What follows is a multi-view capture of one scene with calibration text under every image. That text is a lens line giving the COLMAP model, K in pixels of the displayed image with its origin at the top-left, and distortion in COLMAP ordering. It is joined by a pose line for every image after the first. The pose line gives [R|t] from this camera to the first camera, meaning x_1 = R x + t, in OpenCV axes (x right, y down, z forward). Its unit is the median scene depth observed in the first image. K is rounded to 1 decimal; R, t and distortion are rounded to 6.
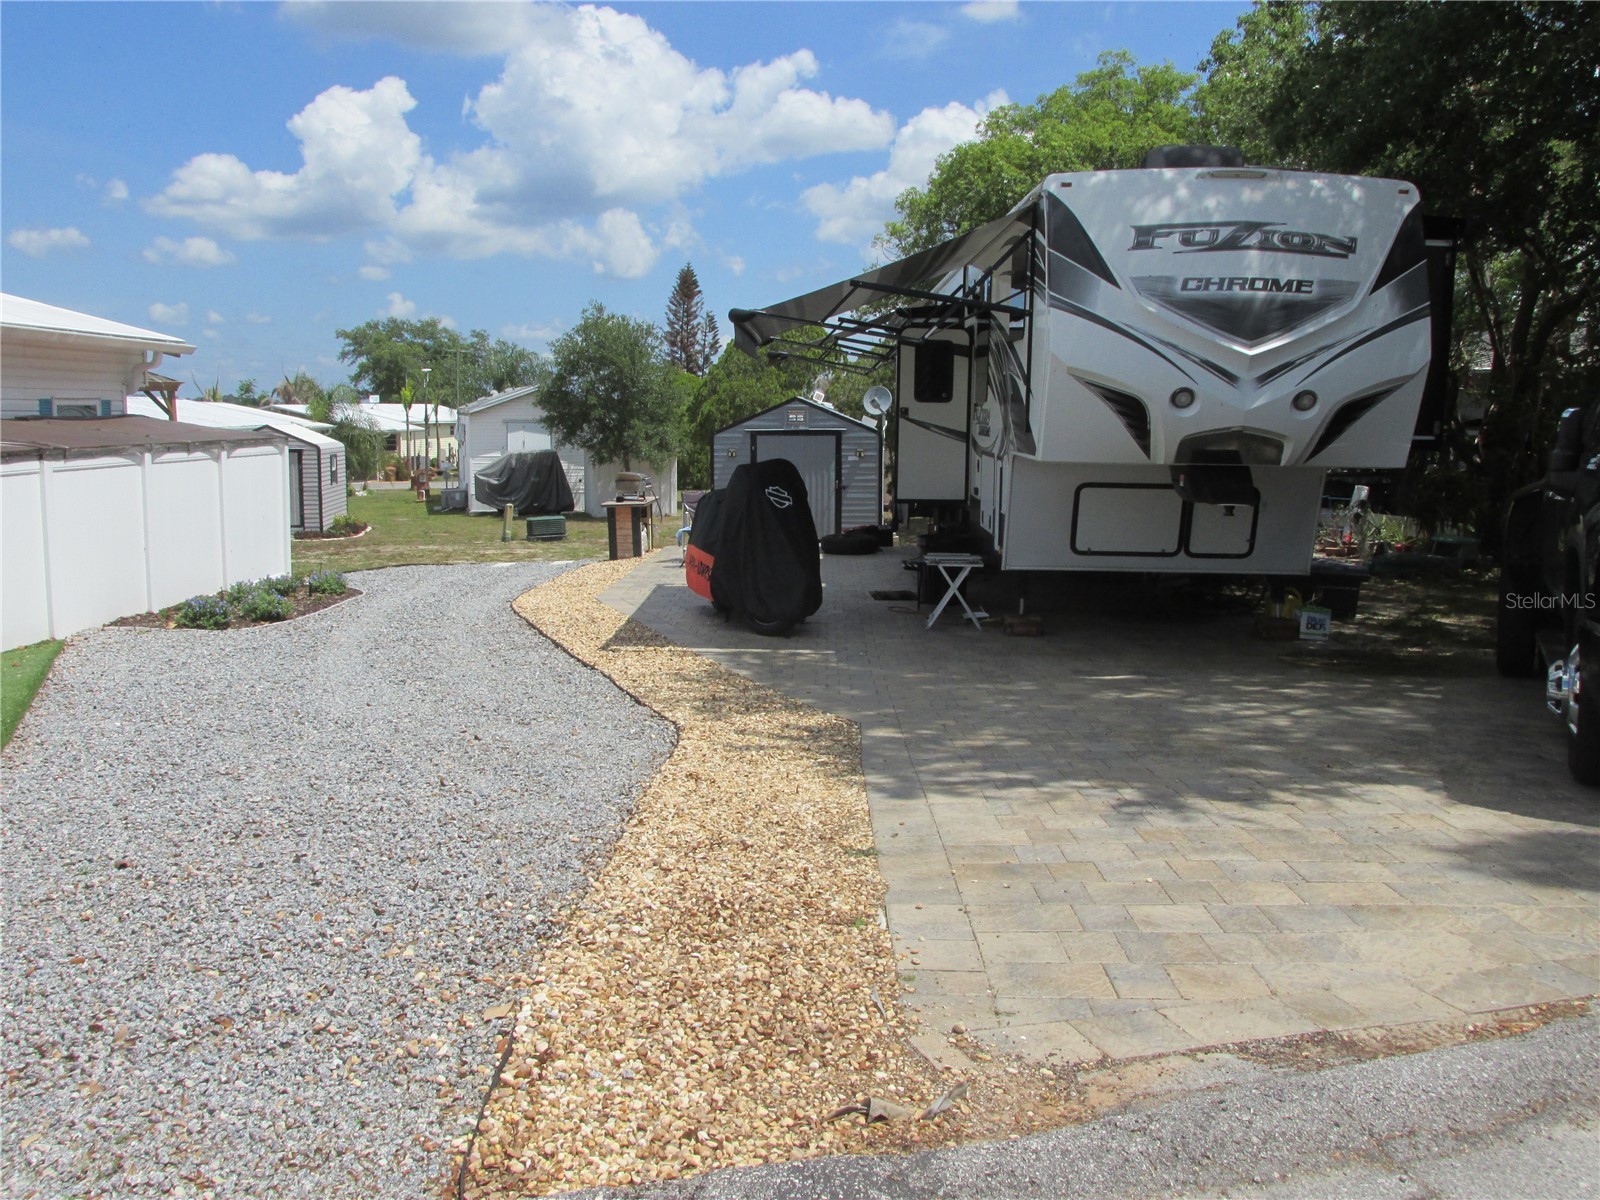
lens RADIAL K [[1427.8, 0, 790.3], [0, 1427.8, 589.9], [0, 0, 1]] dist [-0.041730, 0.022975]
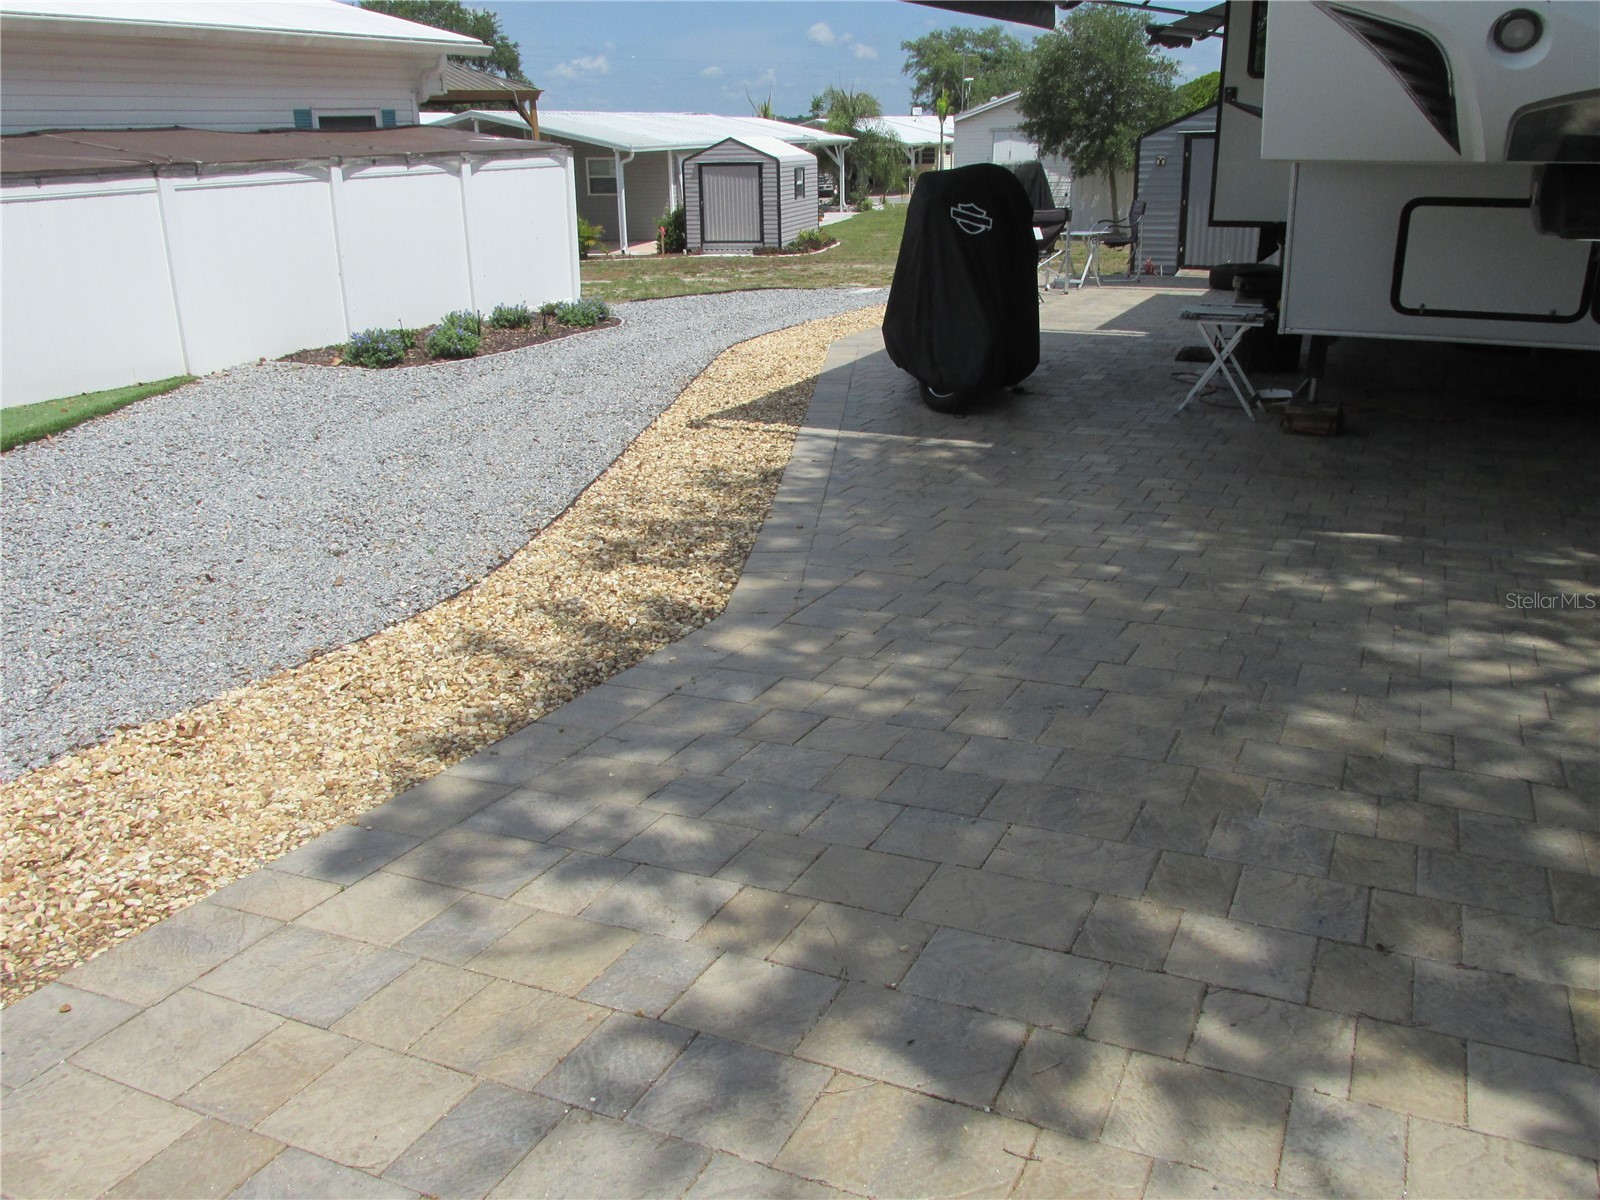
lens RADIAL K [[1334.0, 0, 797.6], [0, 1334.0, 594.2], [0, 0, 1]] dist [-0.036863, 0.012916]
pose [[0.917183, 0.109648, -0.383084, 0.157343], [-0.024965, 0.975318, 0.219388, -0.020769], [0.397684, -0.191655, 0.897283, 0.273484]]
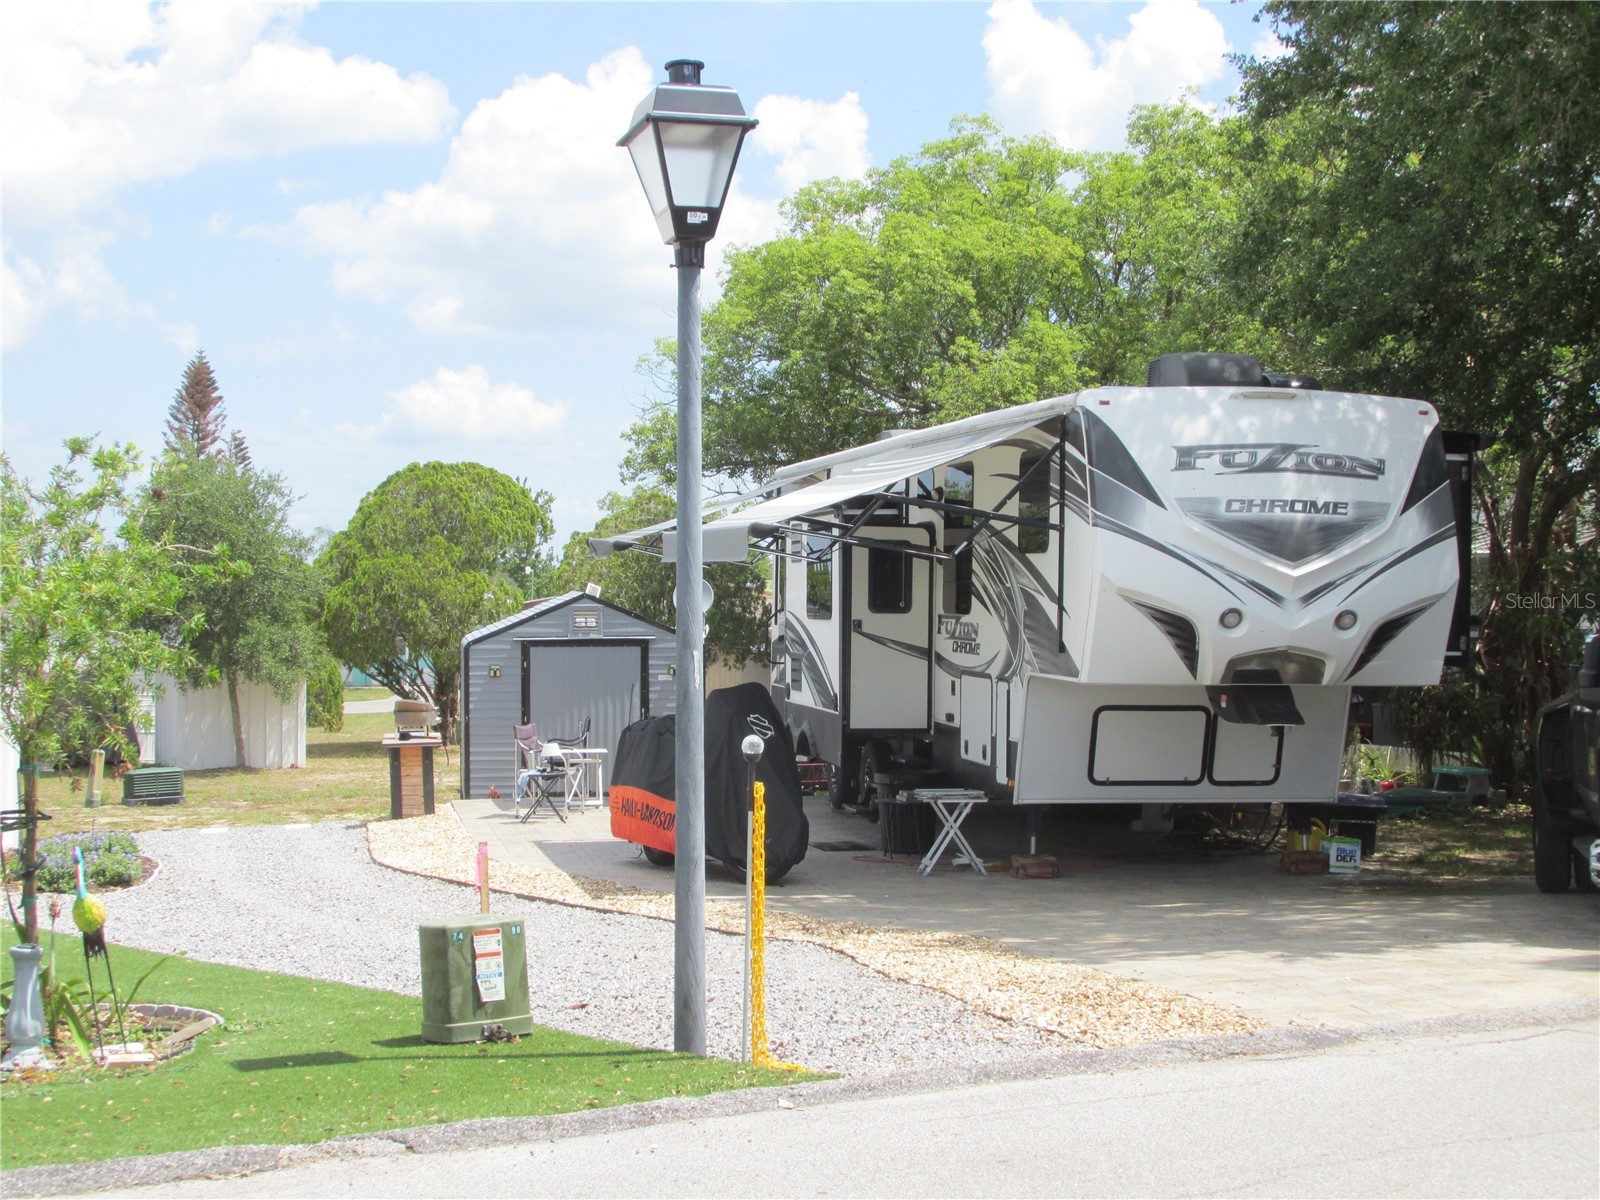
lens RADIAL K [[2523.1, 0, 772.9], [0, 2523.1, 552.1], [0, 0, 1]] dist [-0.112961, 0.000000]
pose [[0.982057, 0.001831, 0.188578, -0.243612], [0.024461, 0.990269, -0.137001, 0.034580], [-0.186993, 0.139155, 0.972455, -0.432911]]
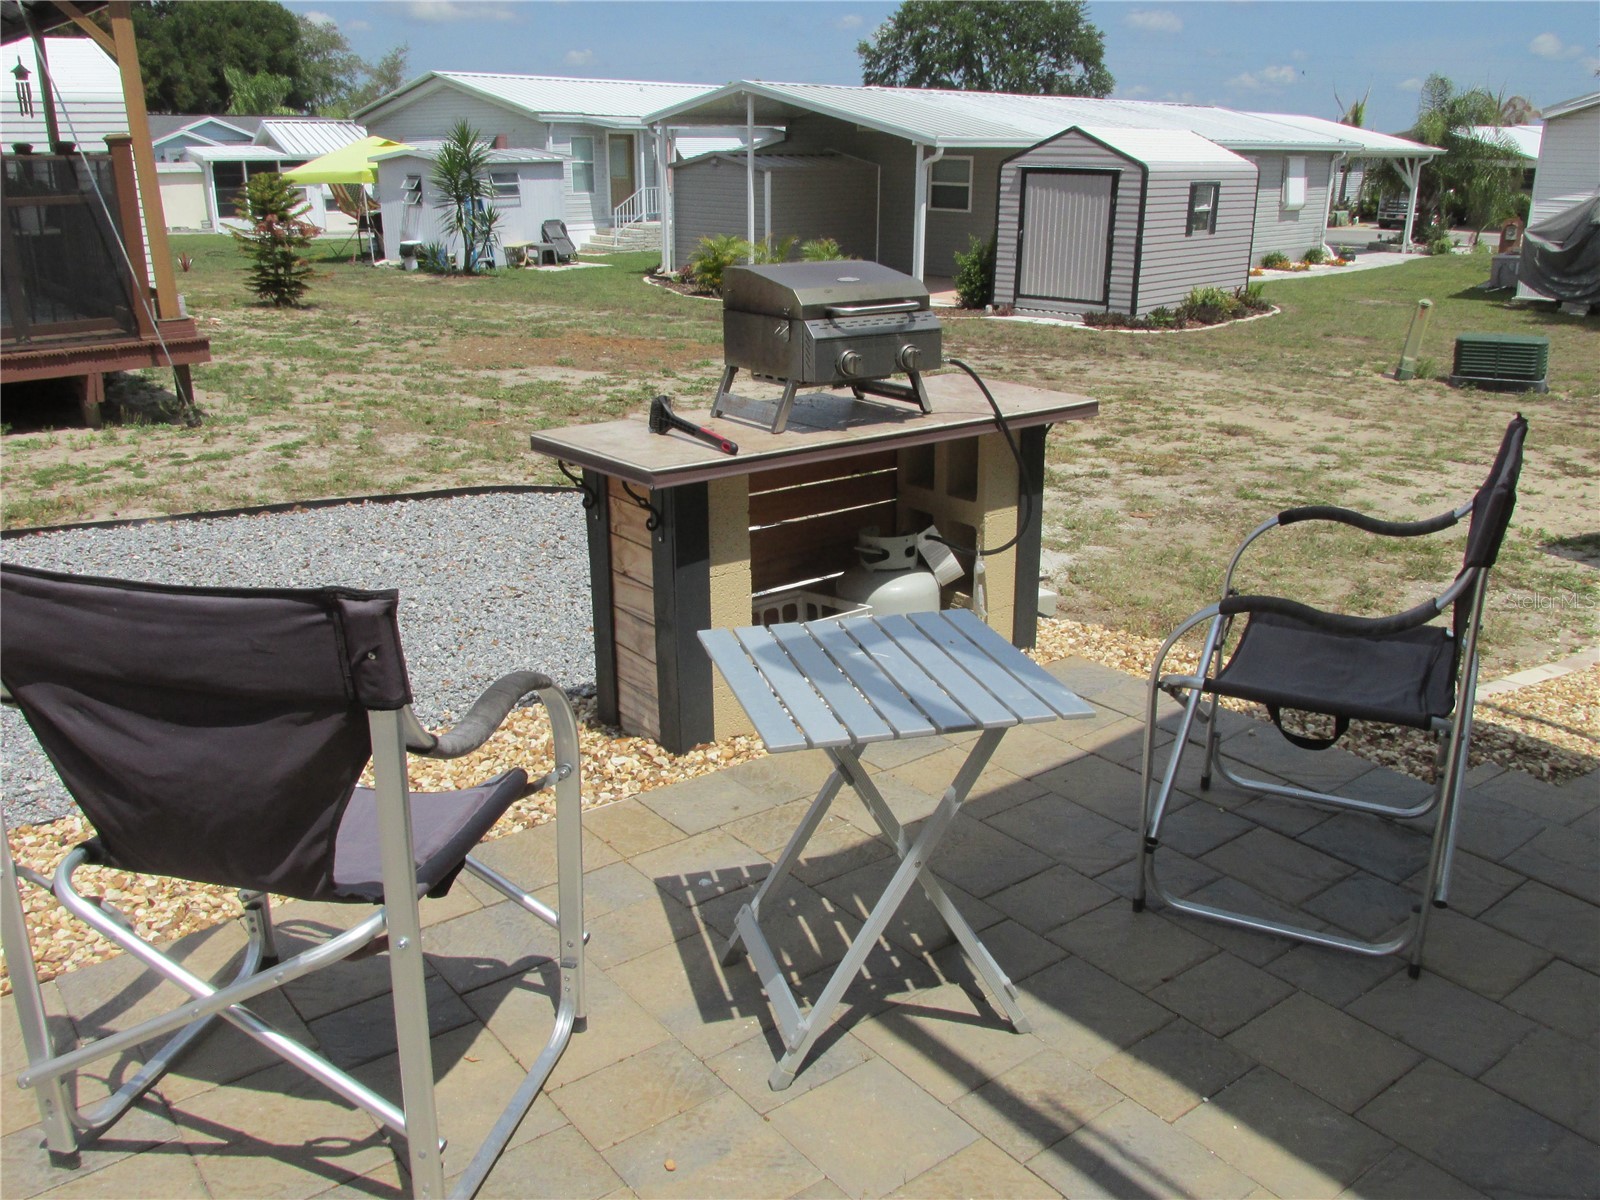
lens RADIAL K [[1334.0, 0, 798.3], [0, 1334.0, 596.1], [0, 0, 1]] dist [-0.036863, 0.012916]
pose [[0.637770, 0.248634, -0.728992, 0.027200], [-0.098323, 0.965003, 0.243110, -0.115248], [0.763925, -0.083372, 0.639897, 1.243531]]
